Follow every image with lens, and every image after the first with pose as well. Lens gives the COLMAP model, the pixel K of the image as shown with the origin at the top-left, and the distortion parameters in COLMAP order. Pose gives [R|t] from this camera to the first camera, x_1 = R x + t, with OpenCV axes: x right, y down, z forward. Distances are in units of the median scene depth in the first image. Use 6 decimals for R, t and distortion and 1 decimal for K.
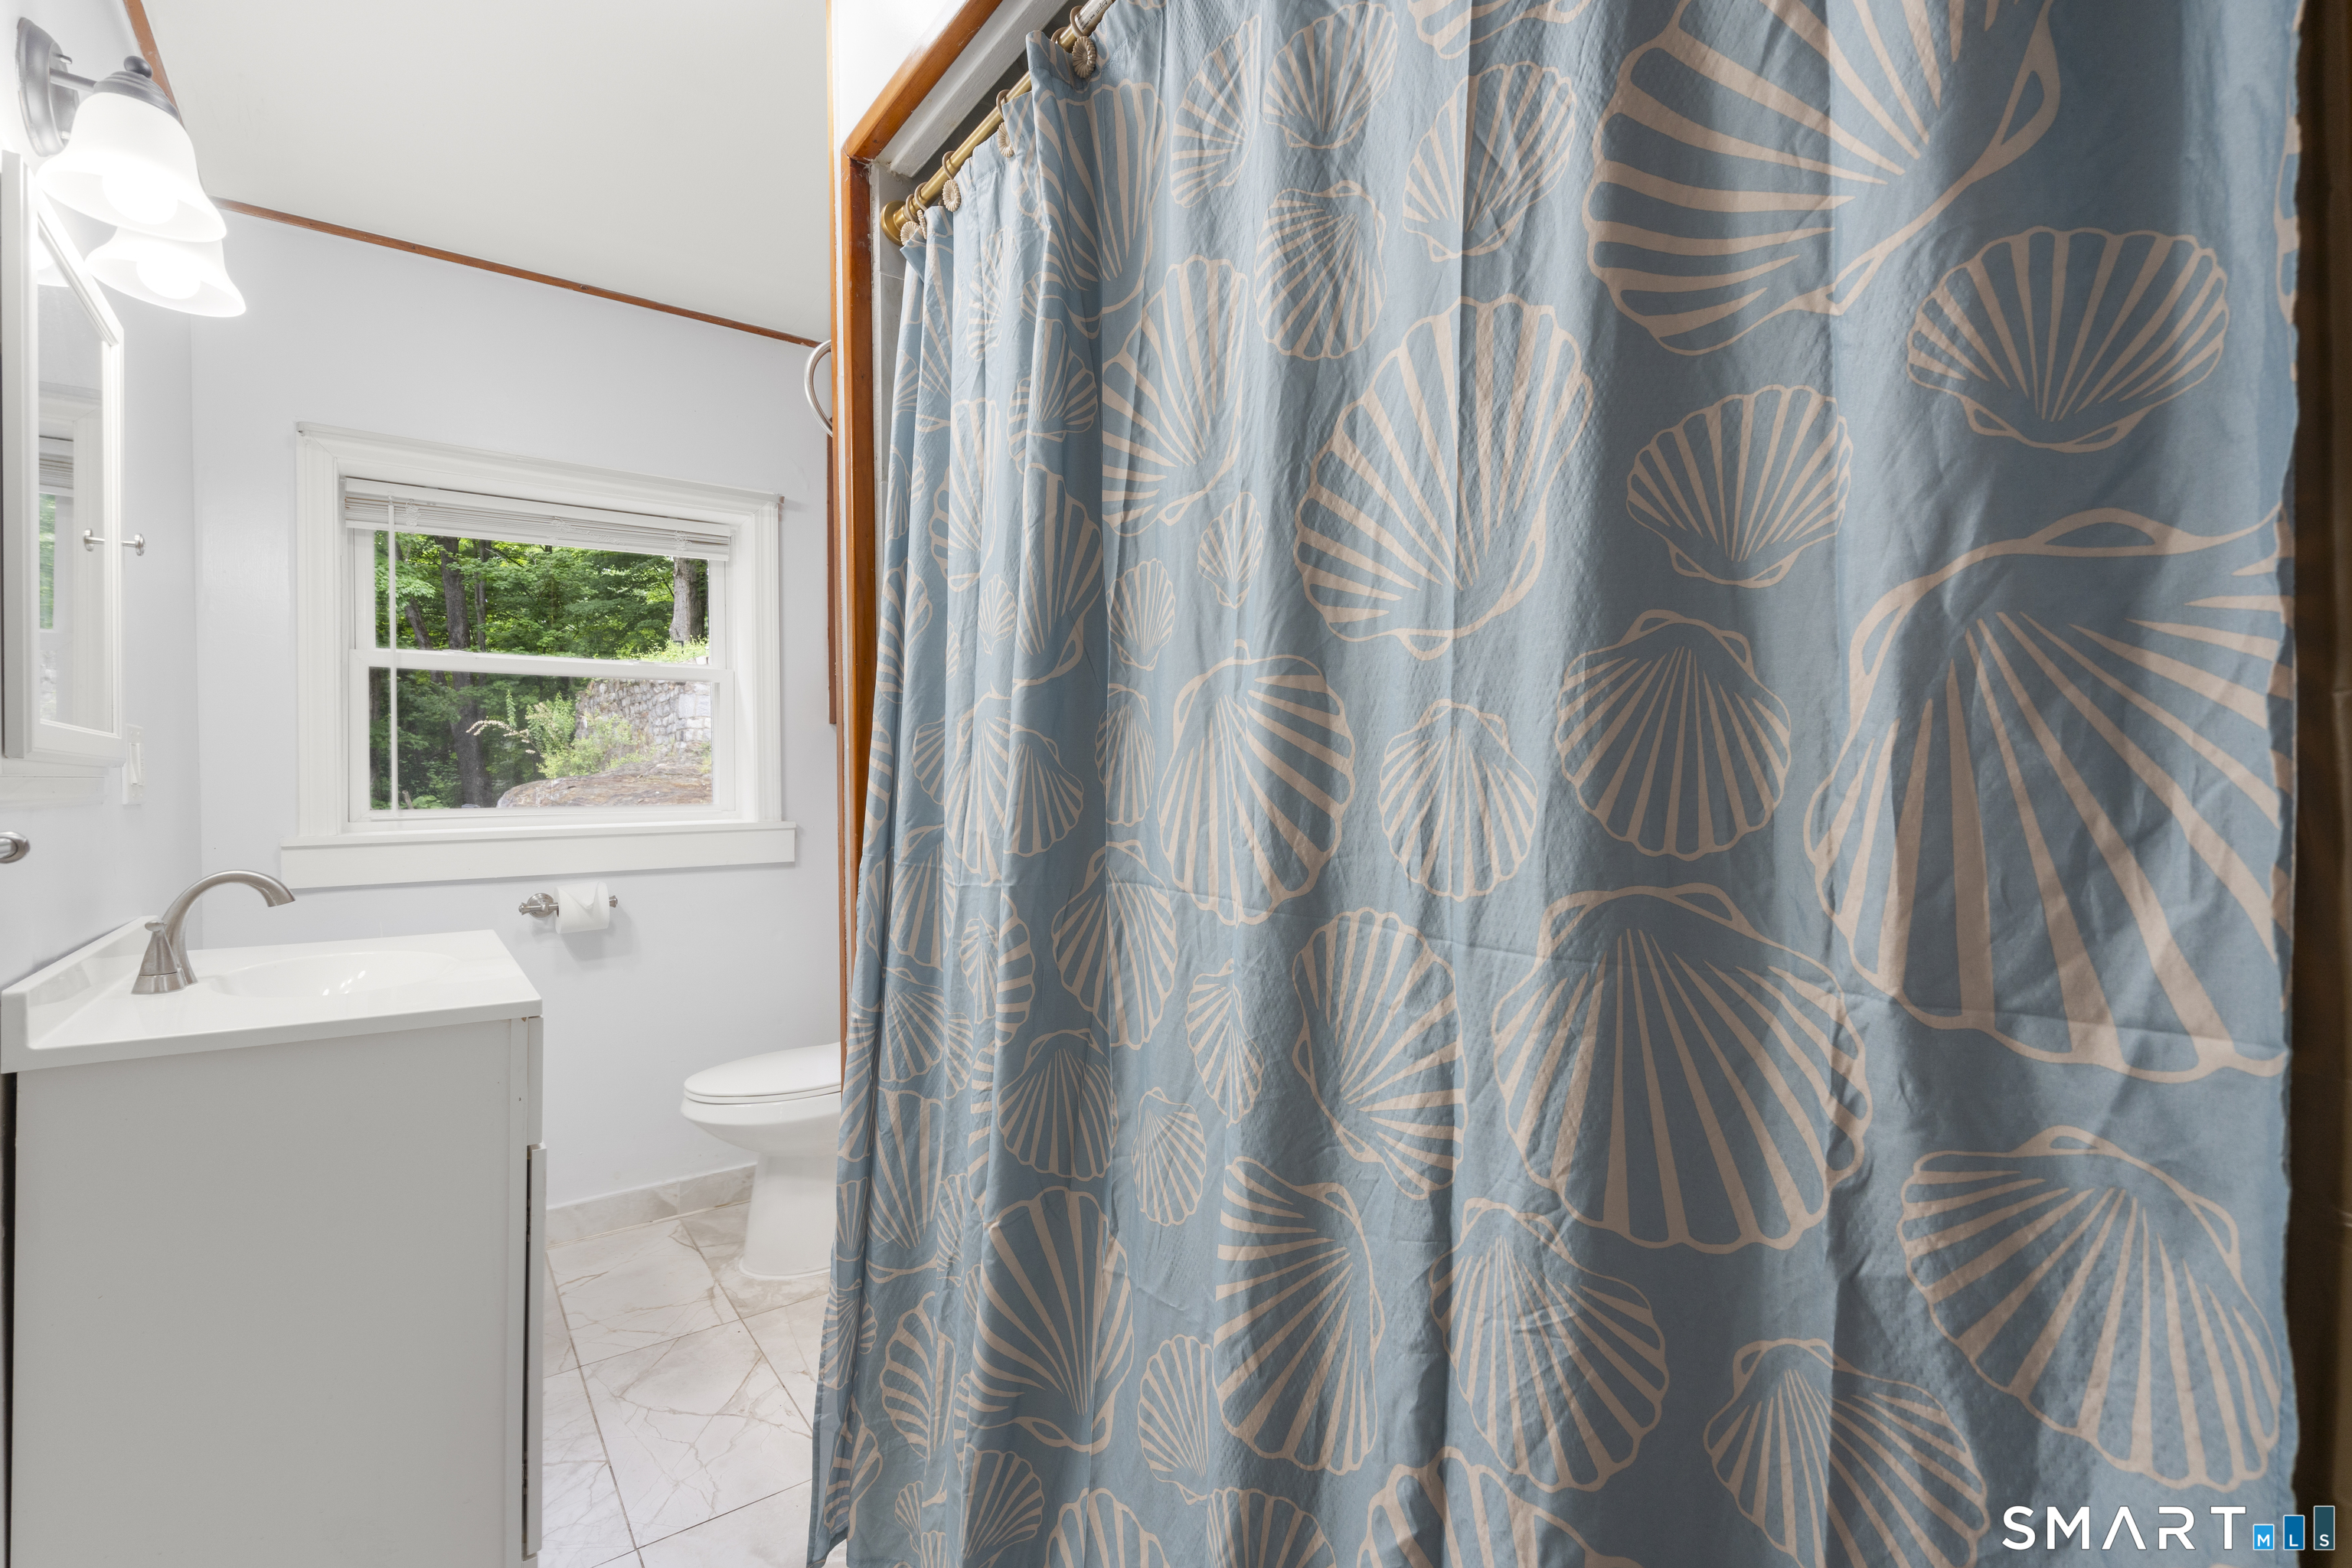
lens RADIAL K [[1052.7, 0, 1170.8], [0, 1052.7, 784.1], [0, 0, 1]] dist [-0.007276, 0.003527]
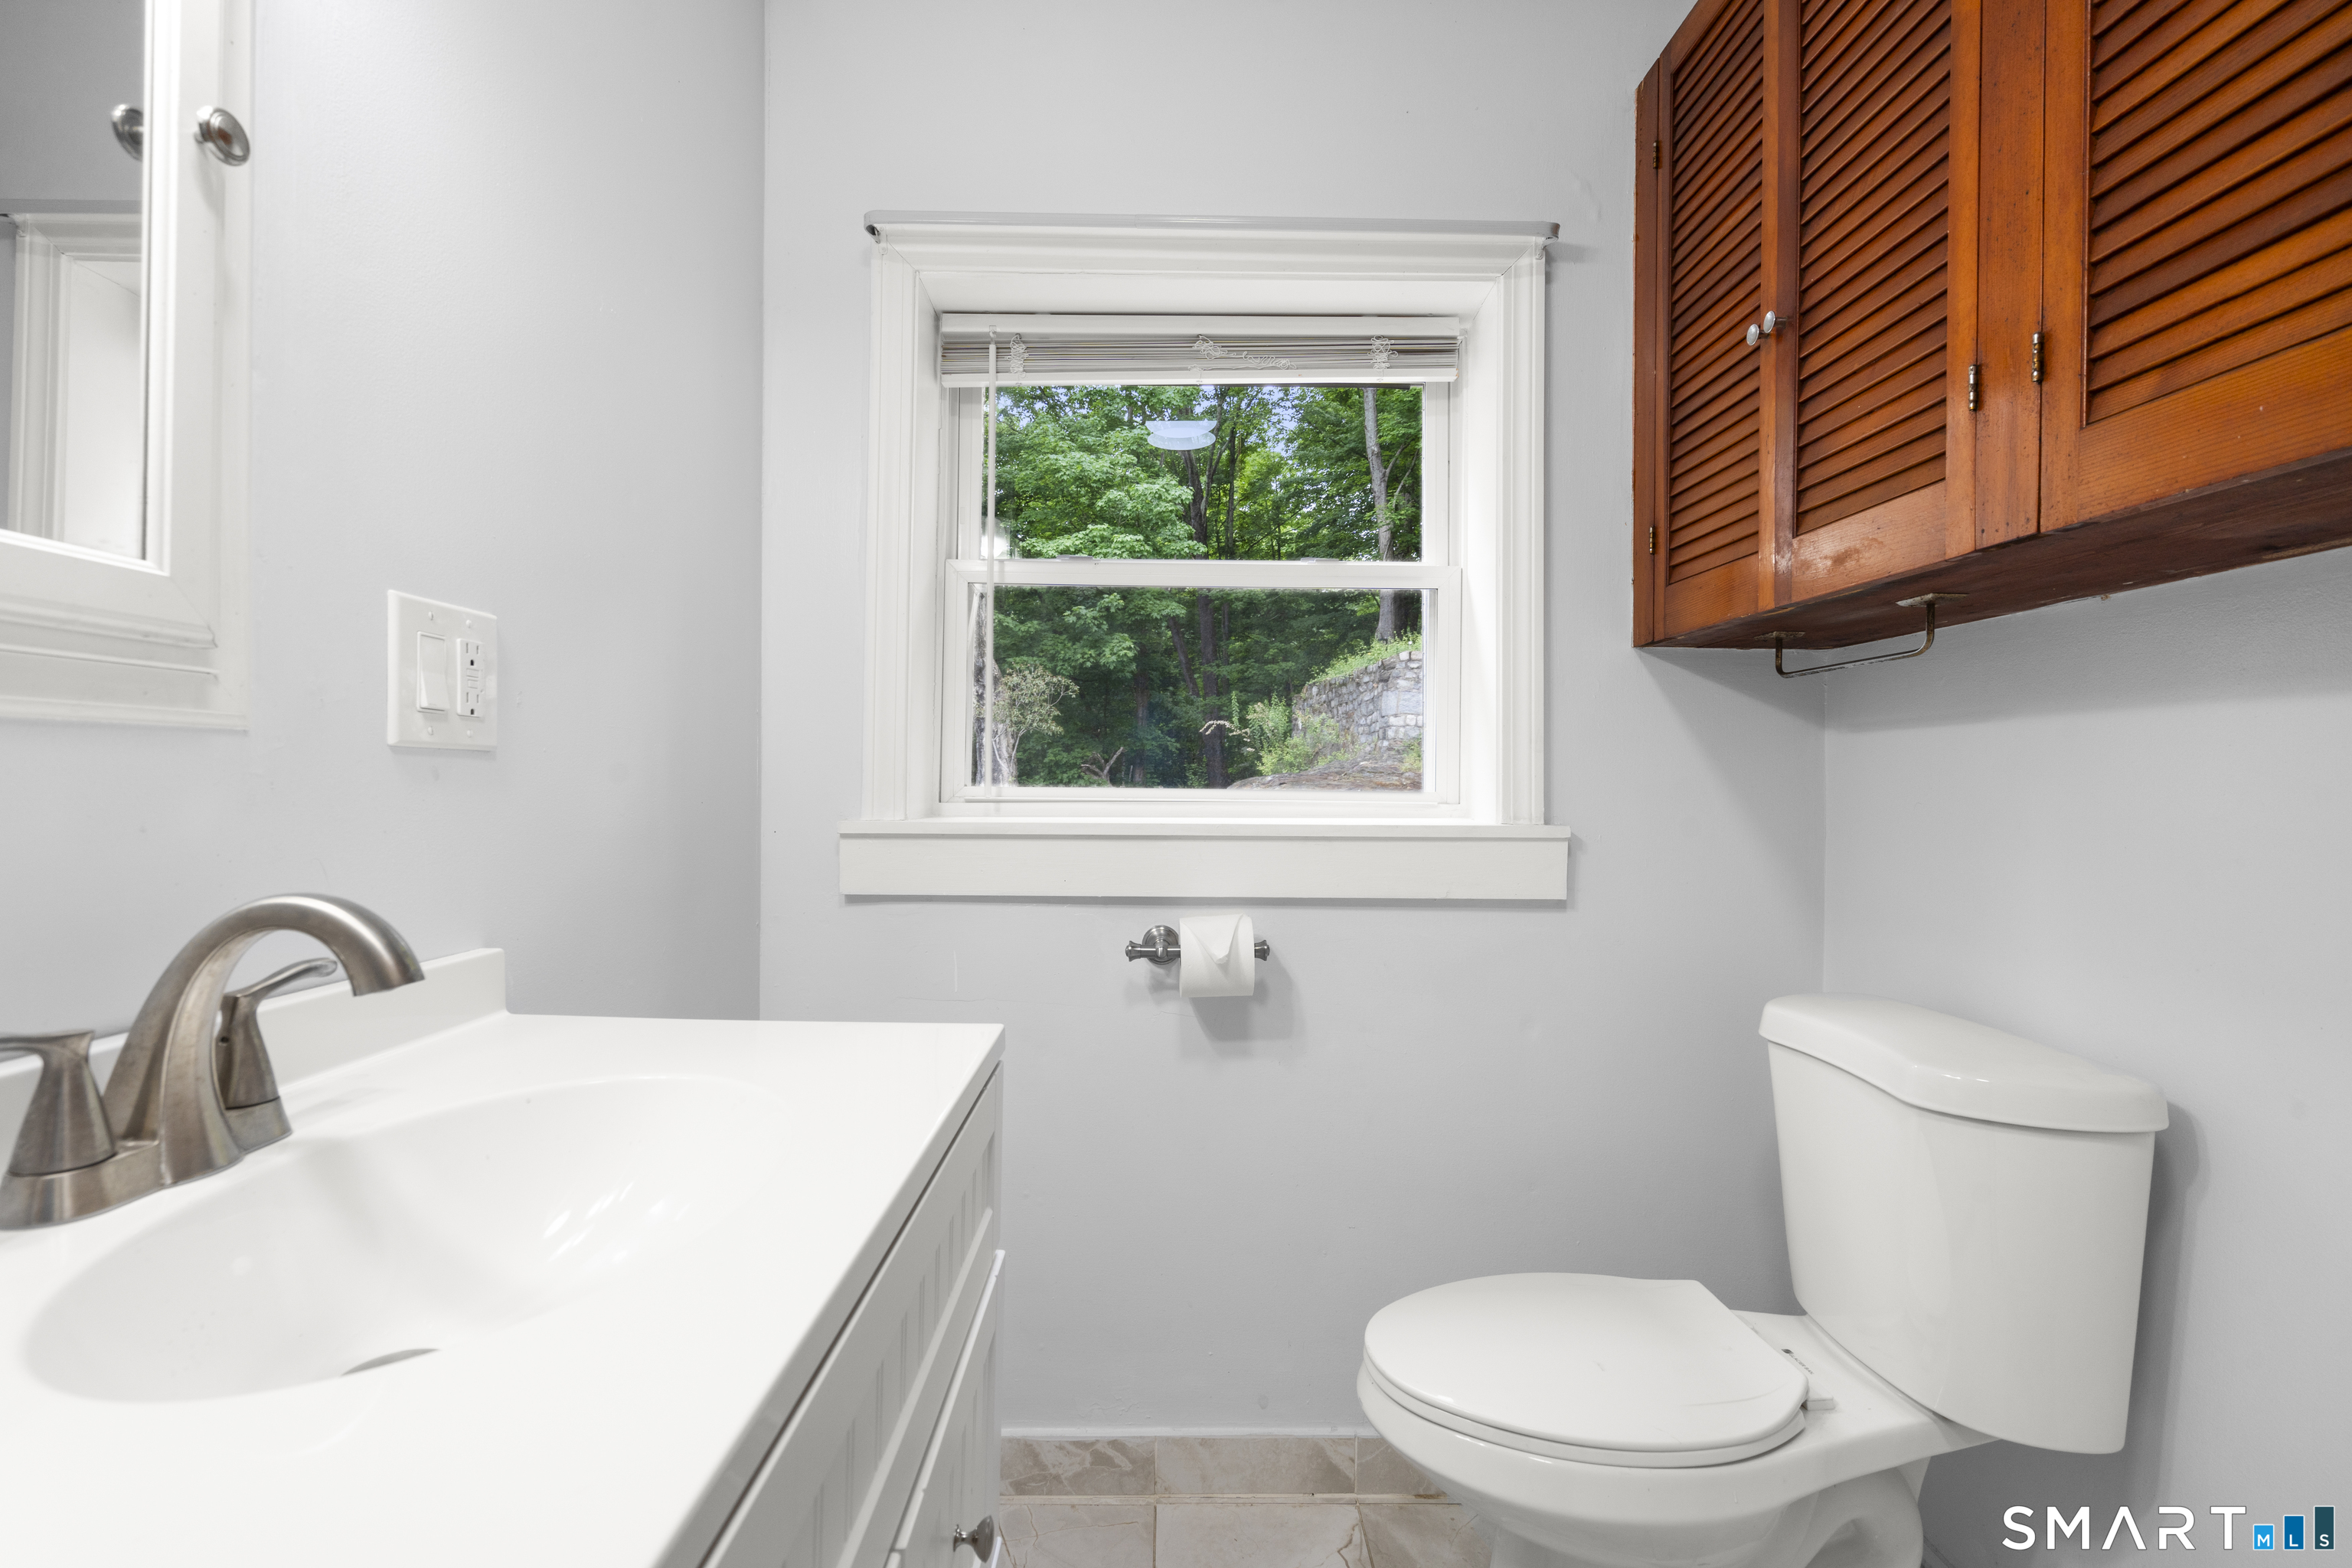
lens RADIAL K [[1052.7, 0, 1170.8], [0, 1052.7, 784.1], [0, 0, 1]] dist [-0.007276, 0.003527]
pose [[0.804501, 0.015435, -0.593751, -0.202058], [-0.018429, 0.999830, 0.001022, 0.017191], [0.593666, 0.010119, 0.804648, 0.446447]]
